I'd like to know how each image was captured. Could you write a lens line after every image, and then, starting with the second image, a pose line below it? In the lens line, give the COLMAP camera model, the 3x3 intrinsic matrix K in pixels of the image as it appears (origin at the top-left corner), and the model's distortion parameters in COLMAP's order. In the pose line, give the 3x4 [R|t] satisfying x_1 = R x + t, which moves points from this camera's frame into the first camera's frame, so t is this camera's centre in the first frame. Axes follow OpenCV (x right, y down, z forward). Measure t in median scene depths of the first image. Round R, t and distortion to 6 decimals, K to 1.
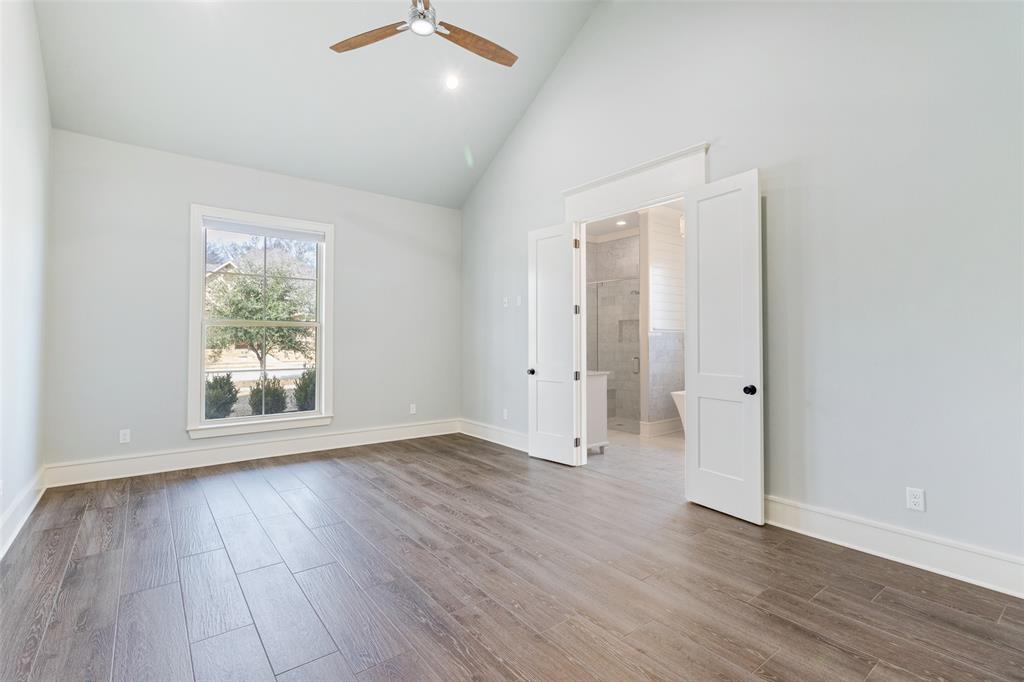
lens RADIAL K [[471.4, 0, 509.8], [0, 471.4, 339.9], [0, 0, 1]] dist [0.002781, 0.000050]
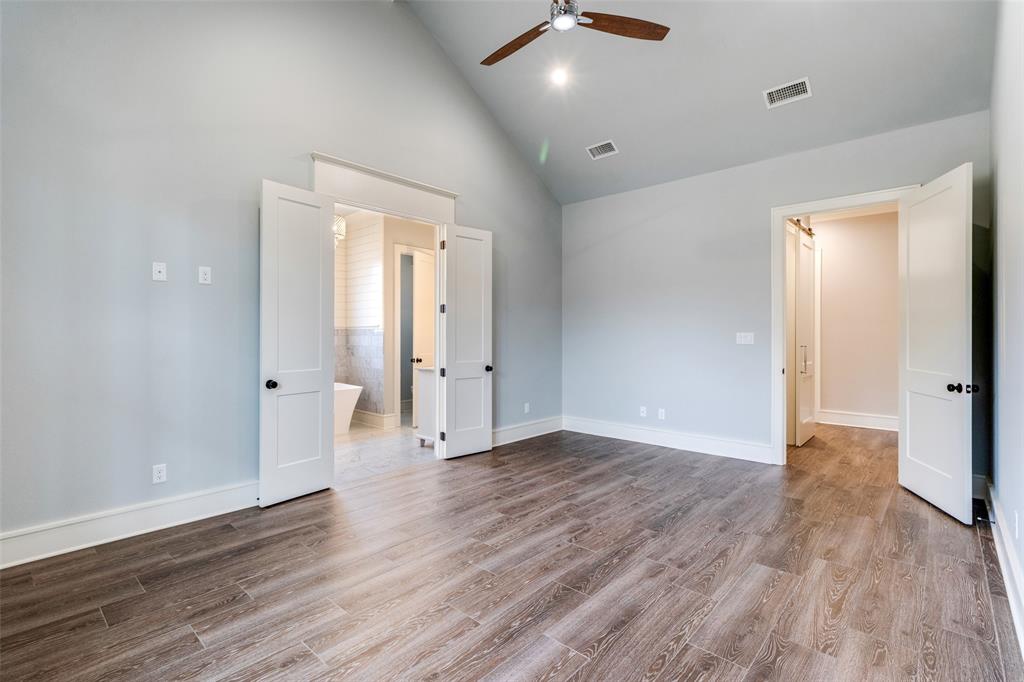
lens RADIAL K [[471.4, 0, 508.8], [0, 471.4, 335.5], [0, 0, 1]] dist [0.002781, 0.000050]
pose [[-0.167793, -0.003510, 0.985816, -1.111667], [-0.004558, 0.999986, 0.002785, -0.010386], [-0.985812, -0.004026, -0.167806, 1.231393]]
